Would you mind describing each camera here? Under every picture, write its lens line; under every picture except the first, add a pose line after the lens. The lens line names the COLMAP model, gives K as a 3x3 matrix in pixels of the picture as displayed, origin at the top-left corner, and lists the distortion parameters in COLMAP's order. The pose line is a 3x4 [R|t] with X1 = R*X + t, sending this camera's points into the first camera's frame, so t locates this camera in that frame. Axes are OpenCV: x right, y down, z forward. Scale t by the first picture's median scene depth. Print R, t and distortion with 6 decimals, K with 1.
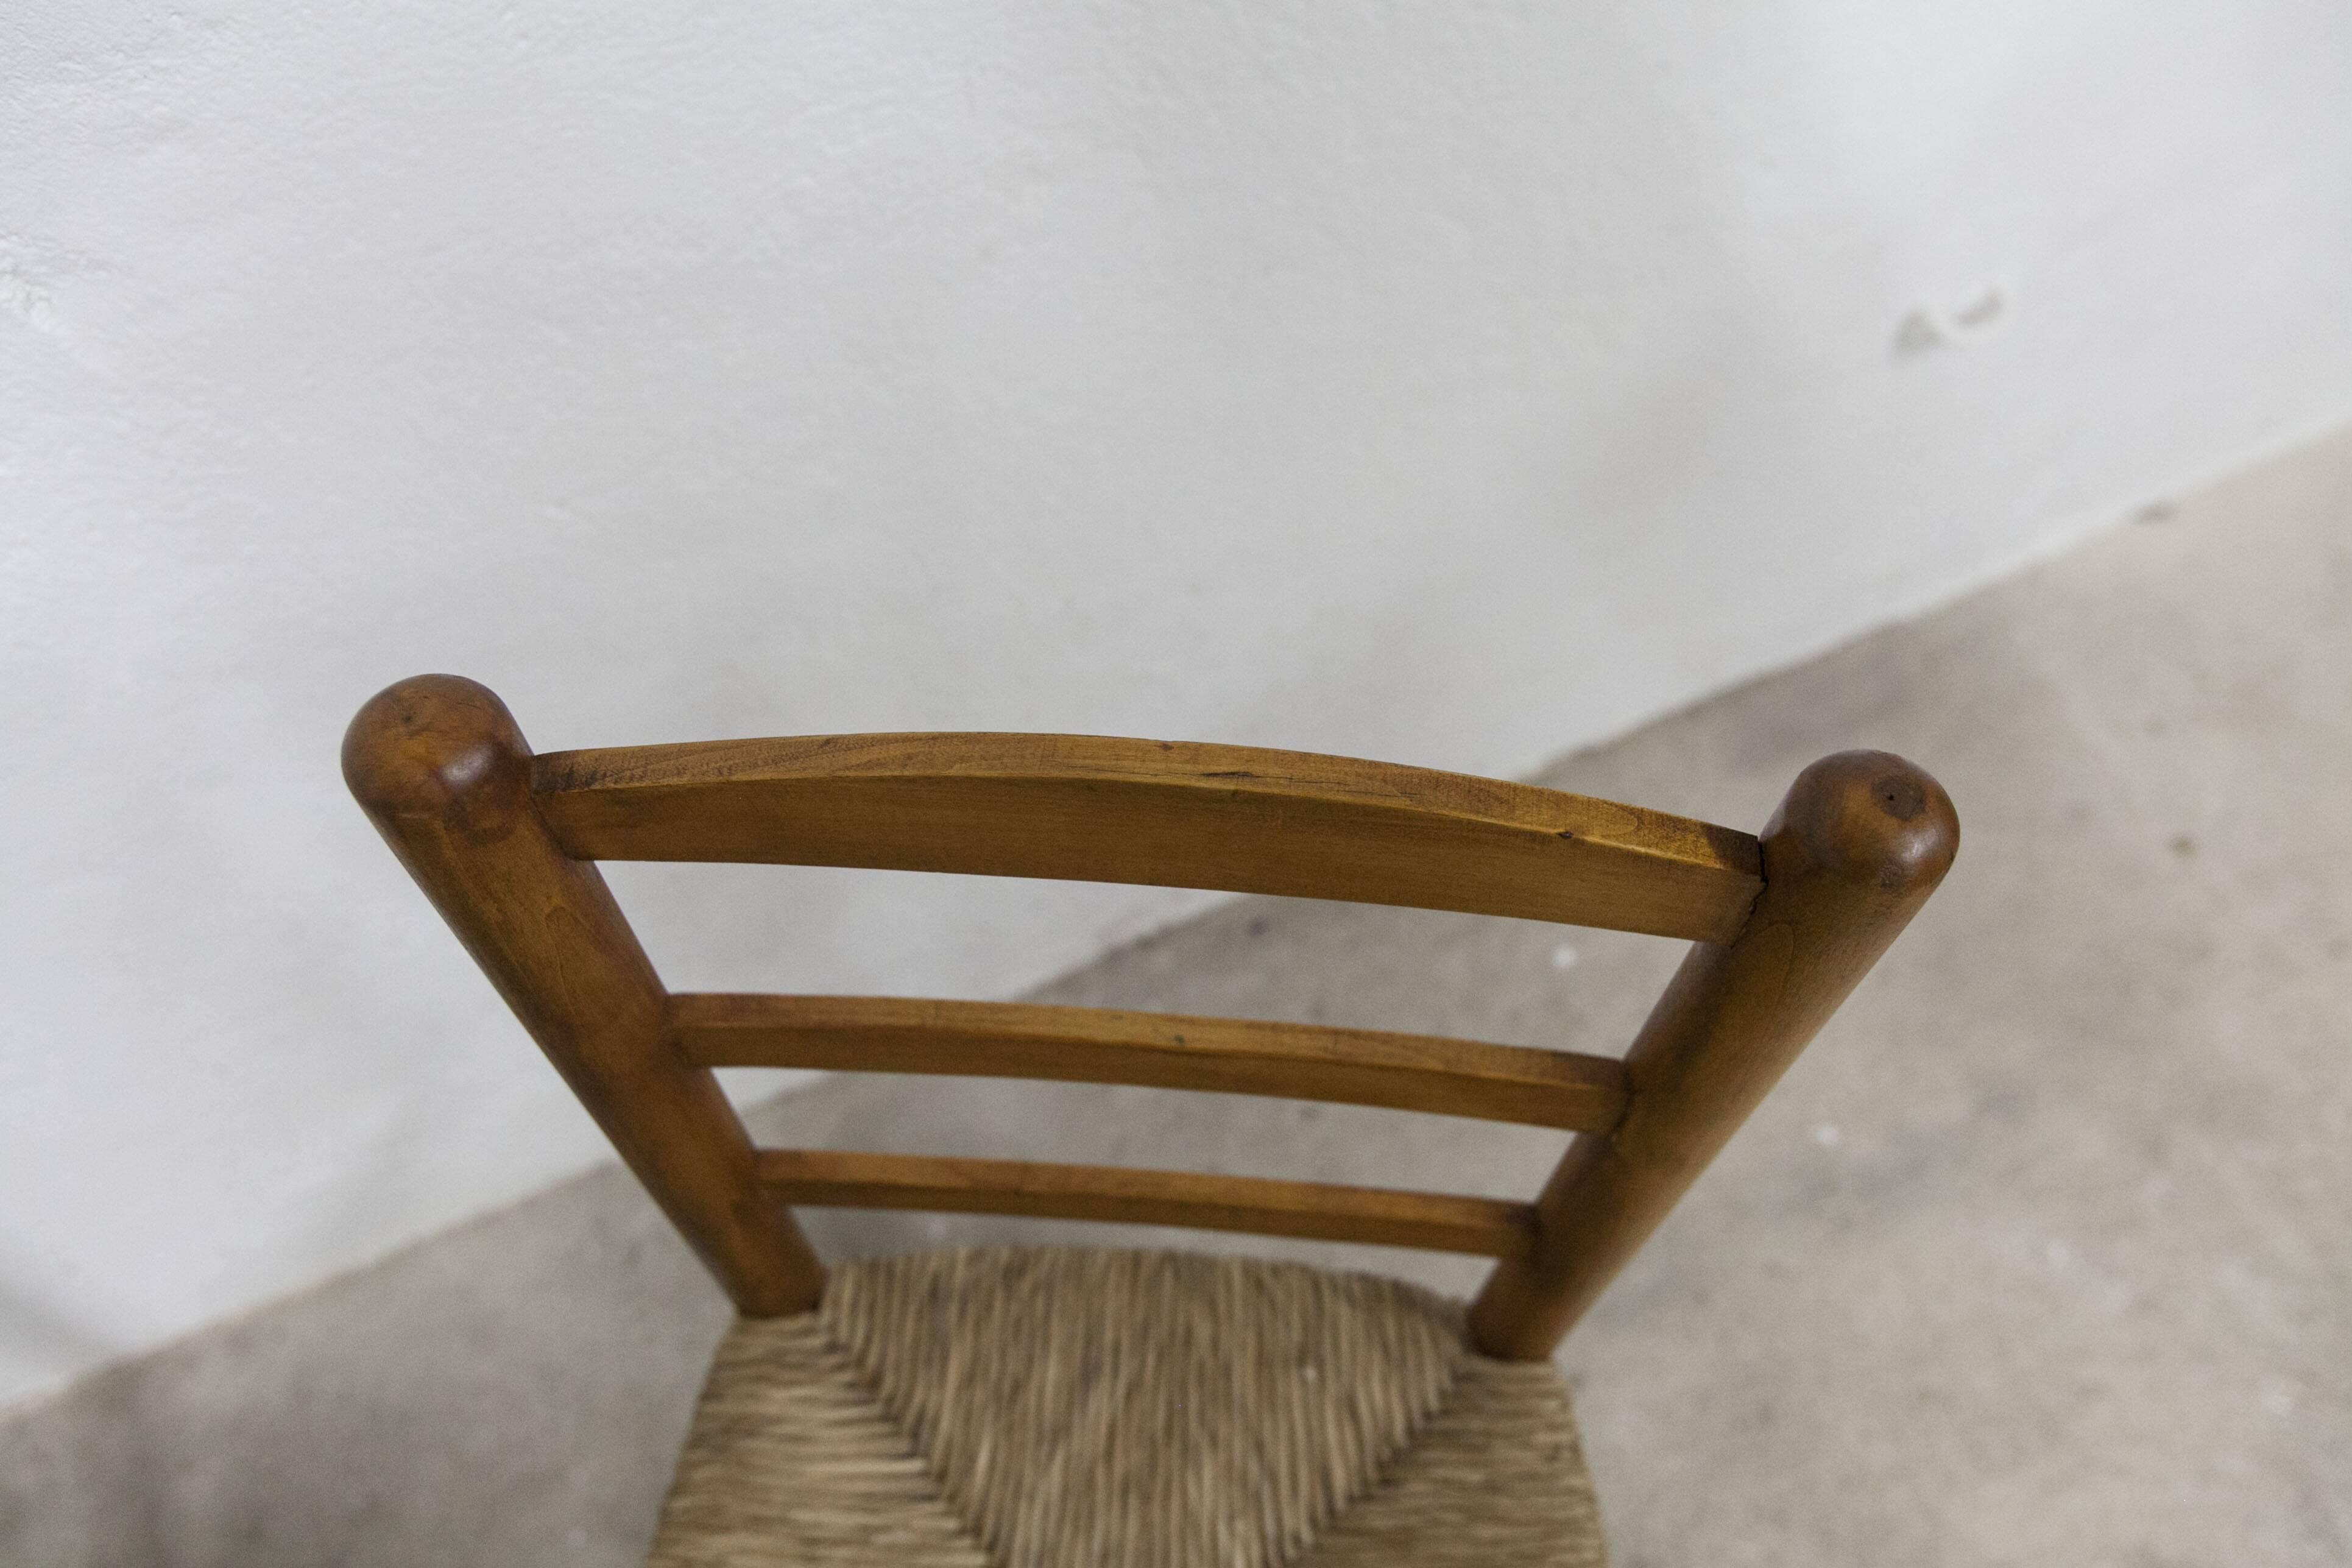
lens RADIAL K [[1858.9, 0, 1174.3], [0, 1858.9, 792.9], [0, 0, 1]] dist [-0.003916, 0.000692]
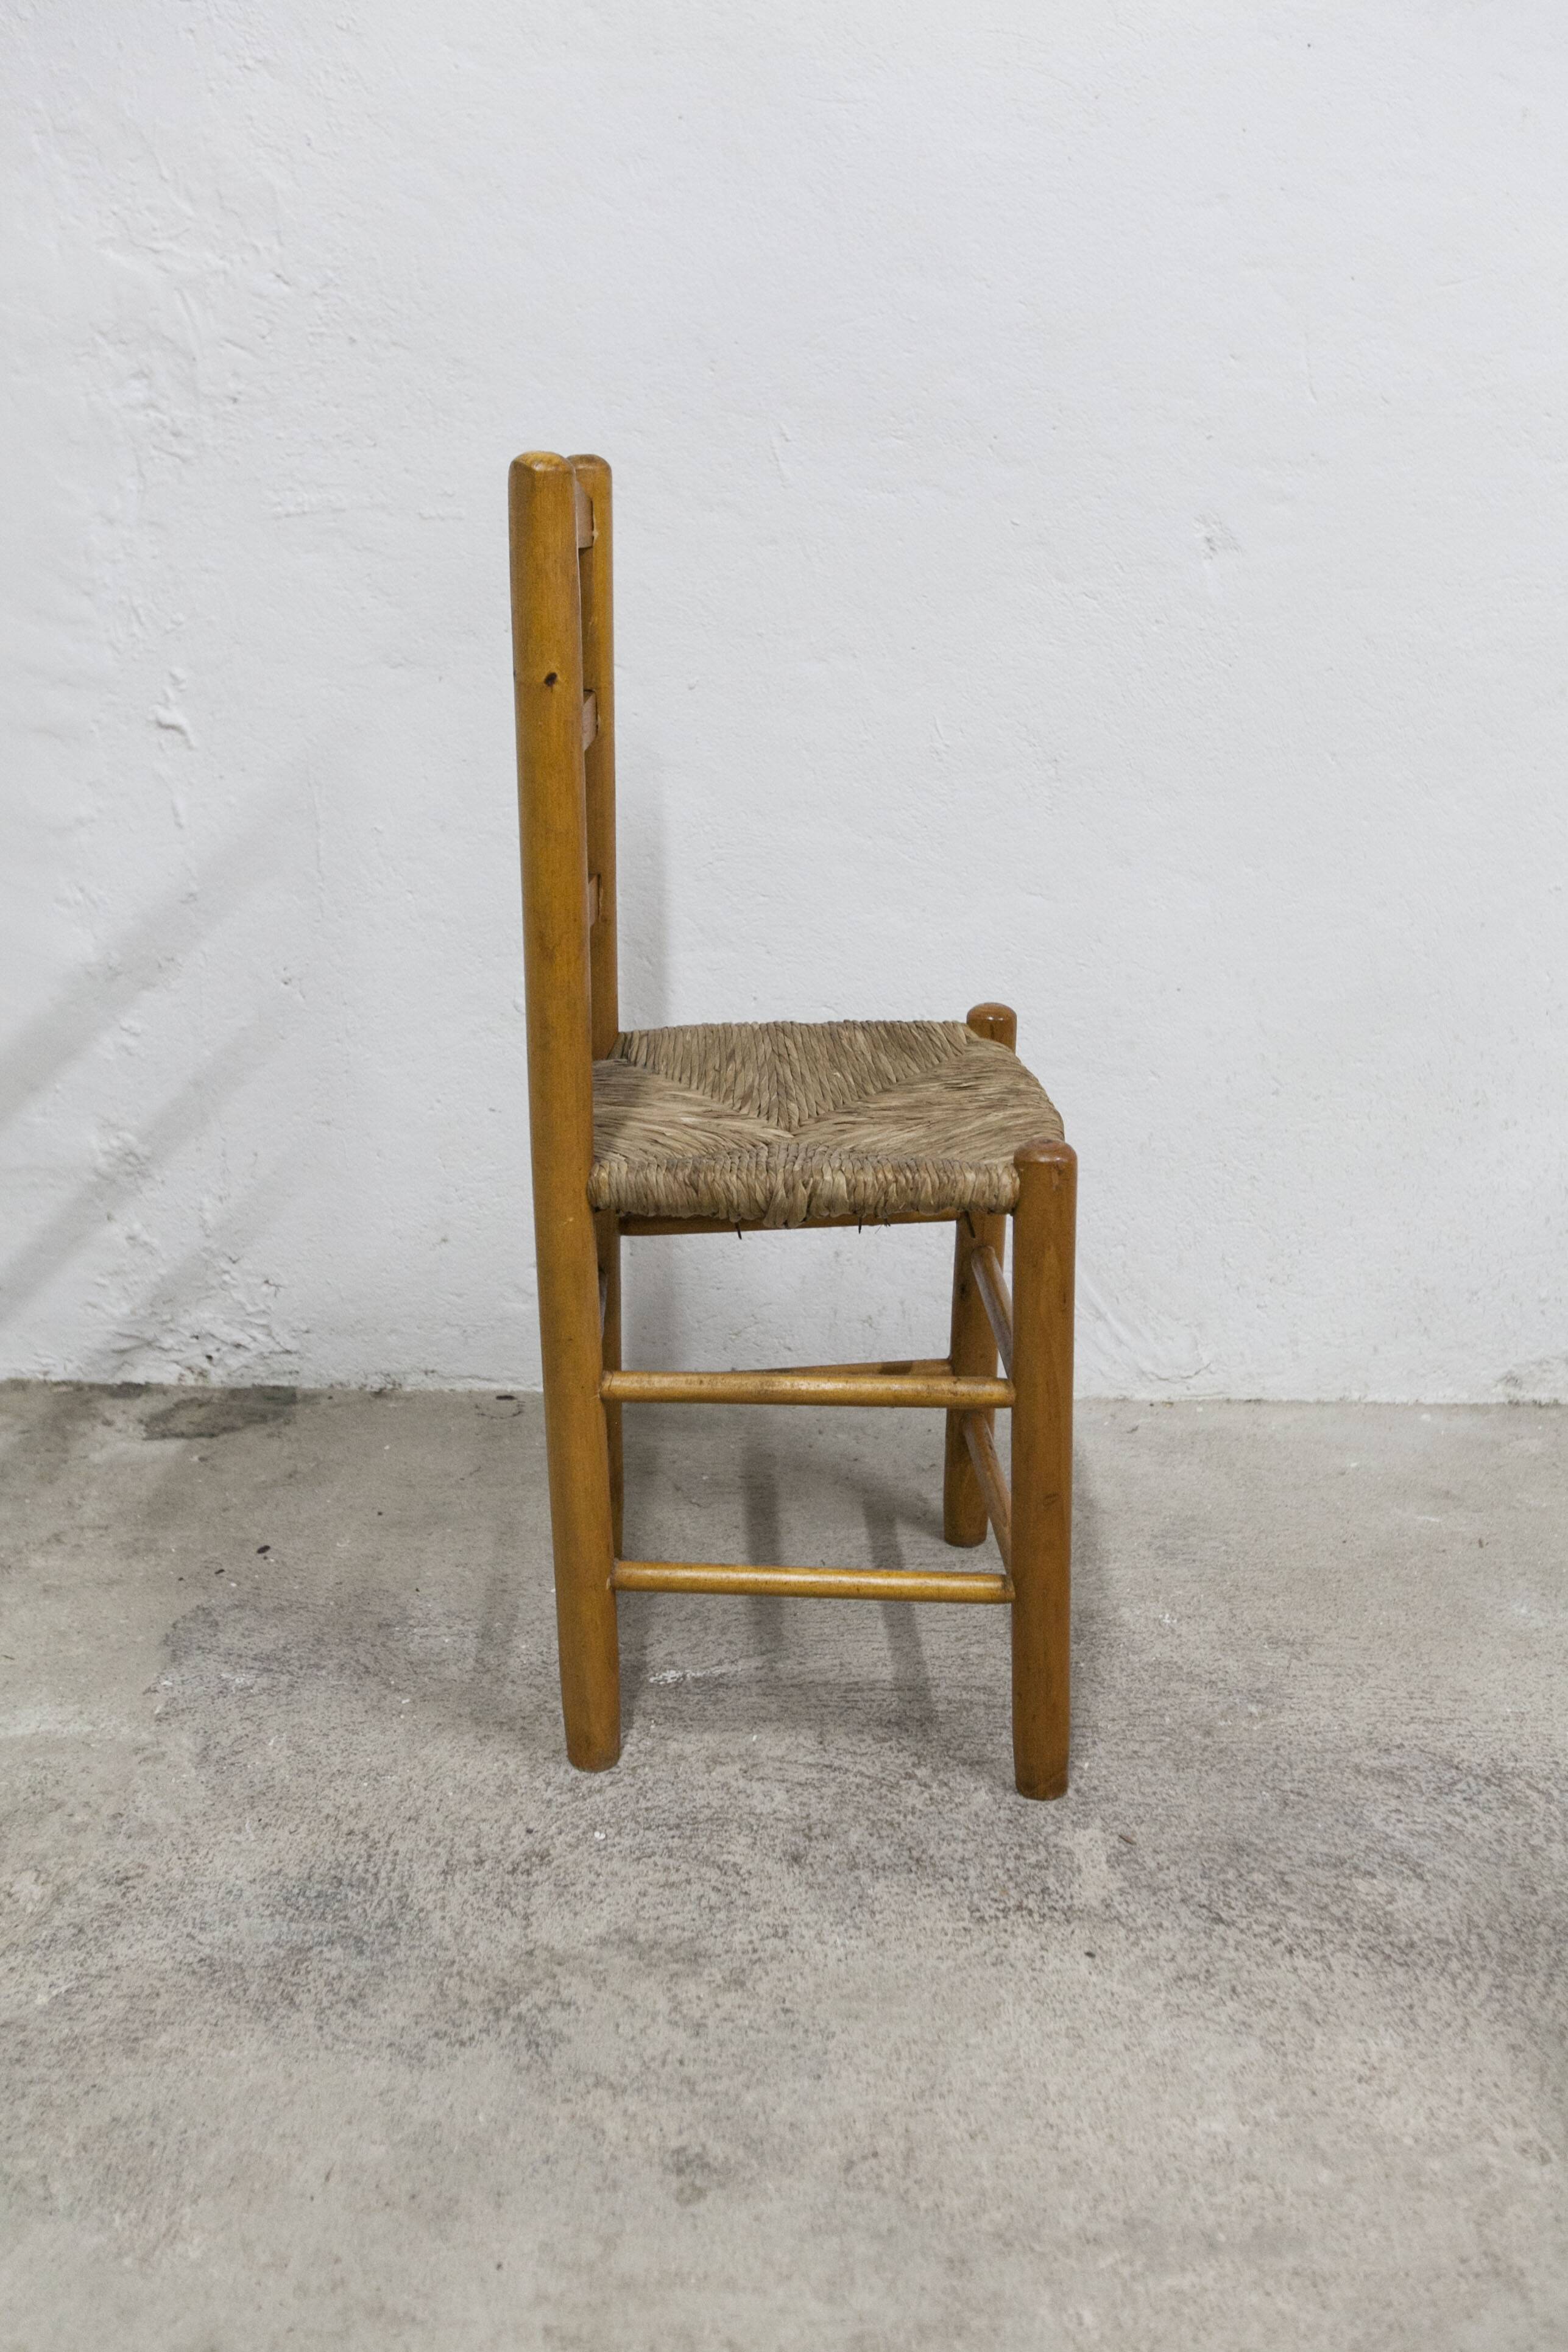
lens RADIAL K [[2171.4, 0, 788.8], [0, 2171.4, 1183.9], [0, 0, 1]] dist [0.008214, -0.015679]
pose [[0.904224, 0.140841, -0.403167, 0.176858], [-0.372821, 0.720774, -0.584371, 1.854976], [0.208289, 0.678712, 0.704249, -0.547200]]
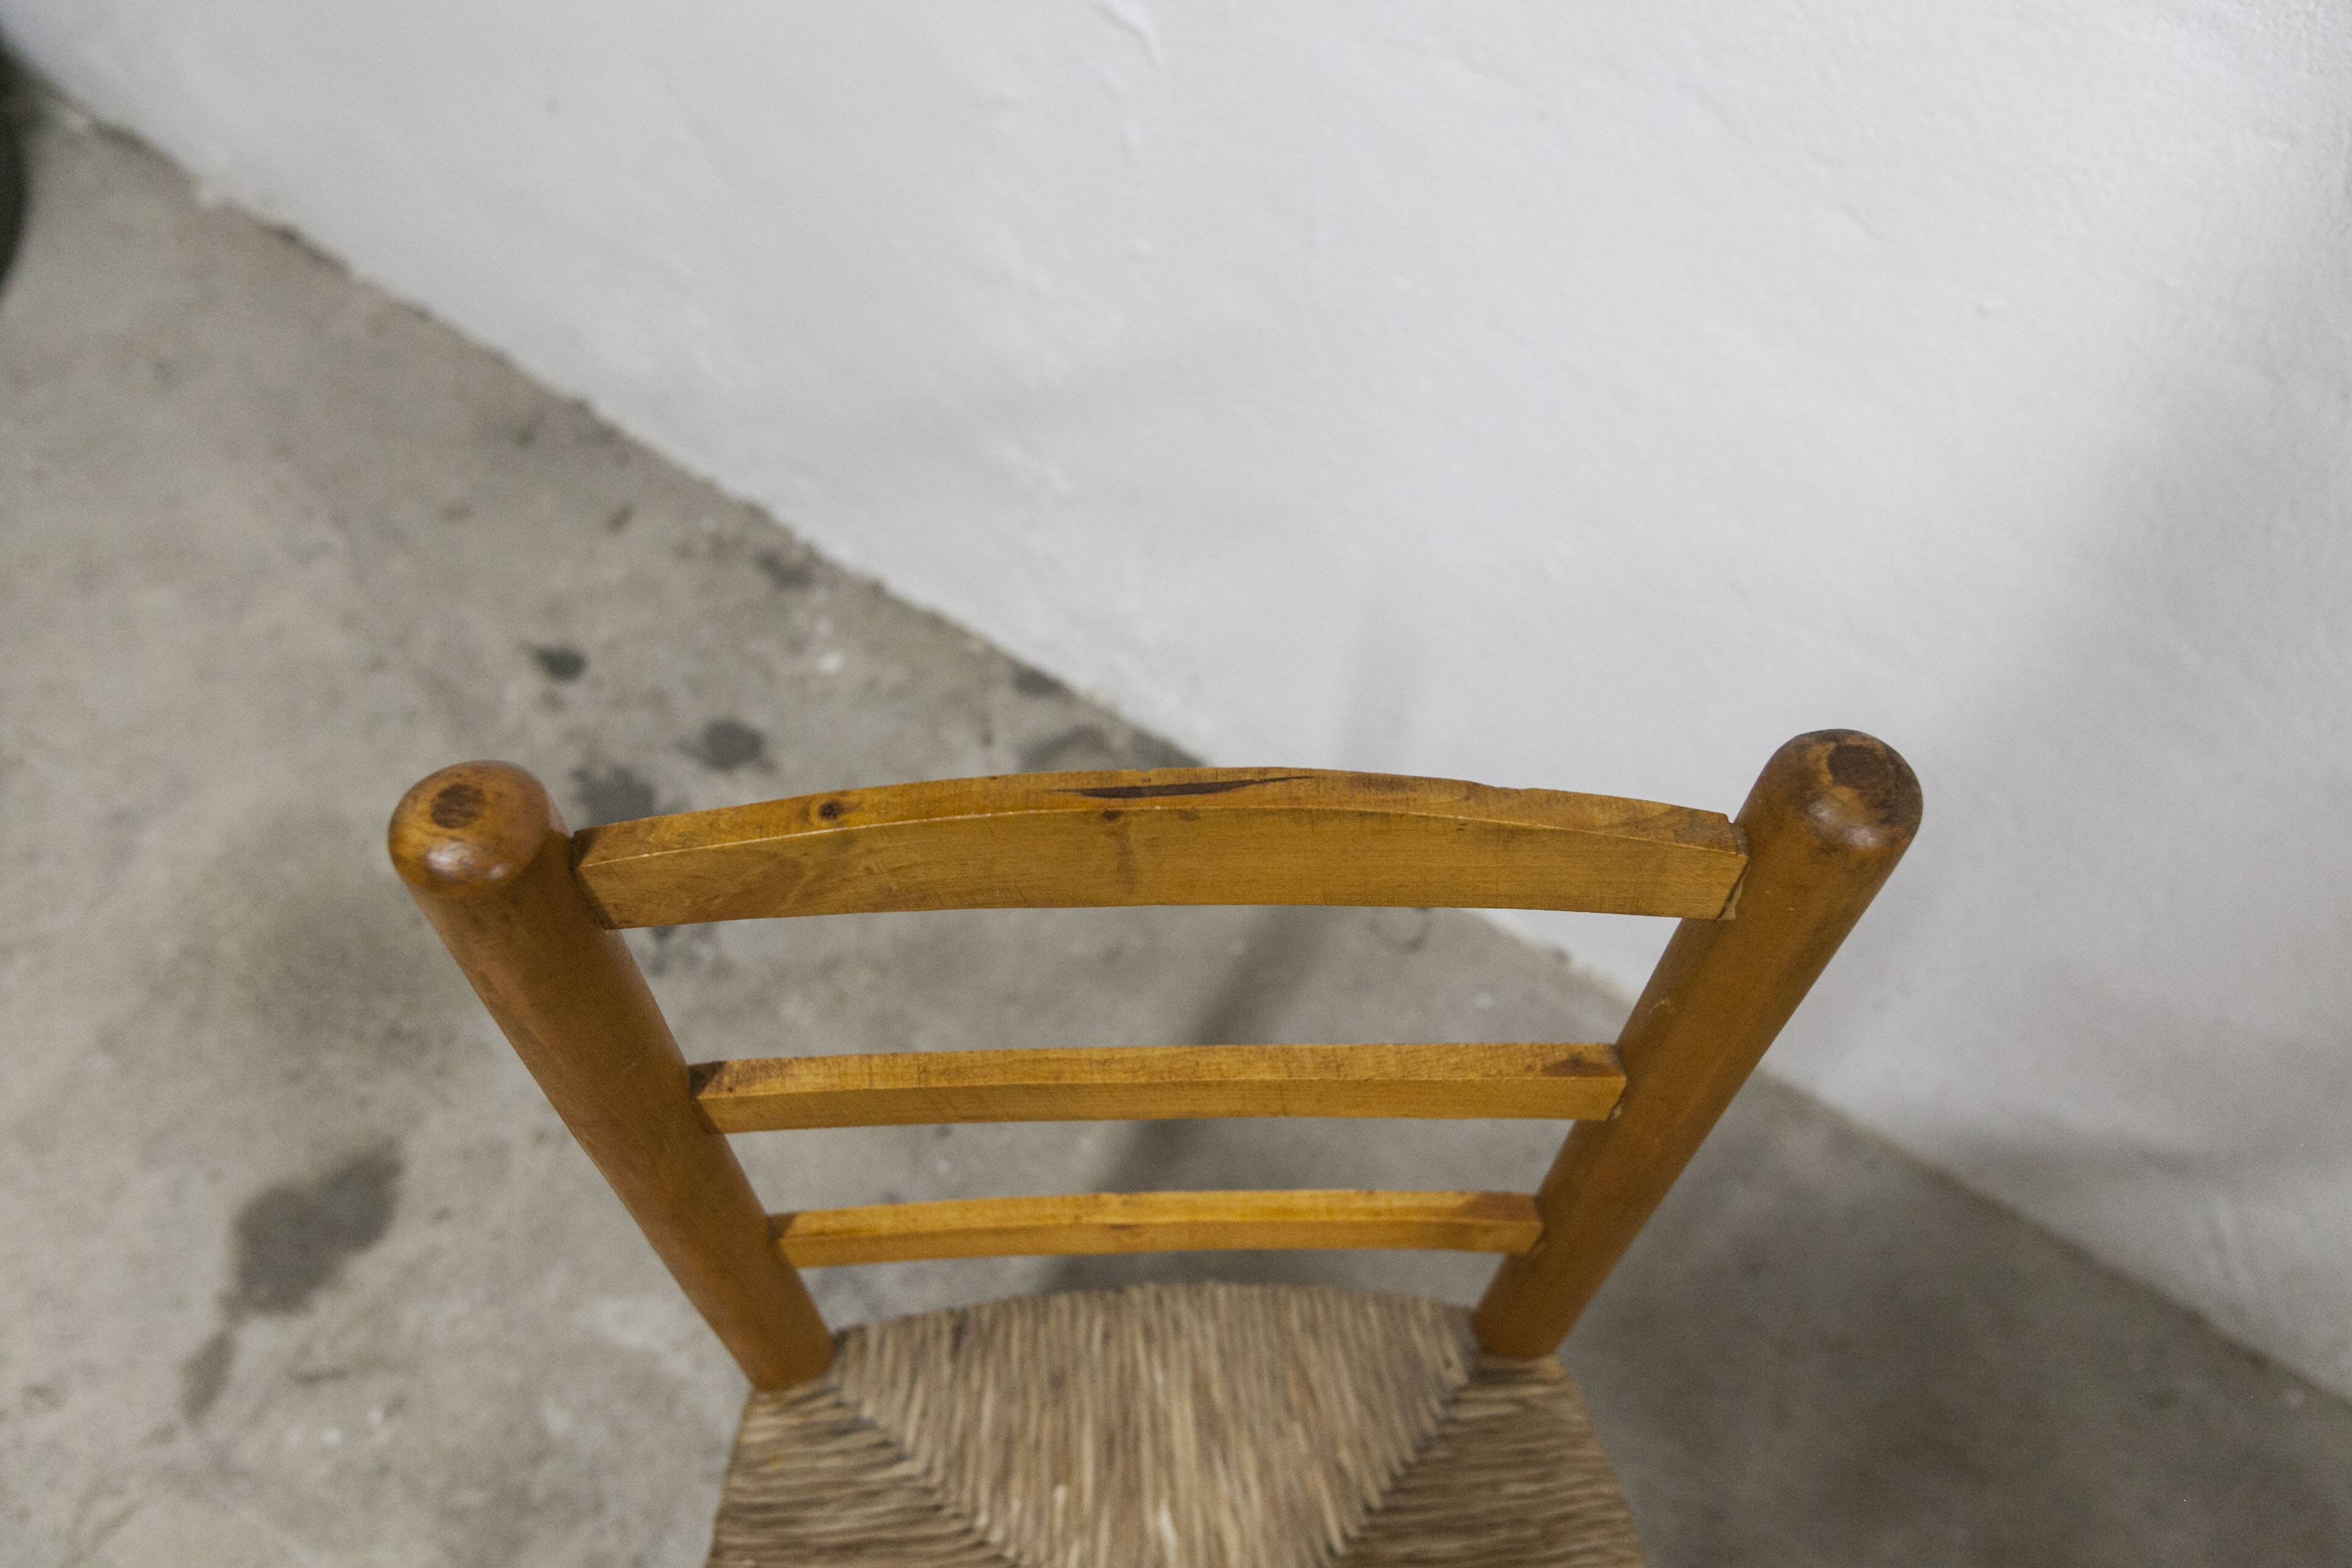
lens RADIAL K [[1858.9, 0, 1174.3], [0, 1858.9, 792.9], [0, 0, 1]] dist [-0.003916, 0.000692]
pose [[0.517782, 0.719594, -0.462694, -0.534755], [-0.743140, 0.646261, 0.173464, 0.410616], [0.423844, 0.254030, 0.869382, -0.268633]]
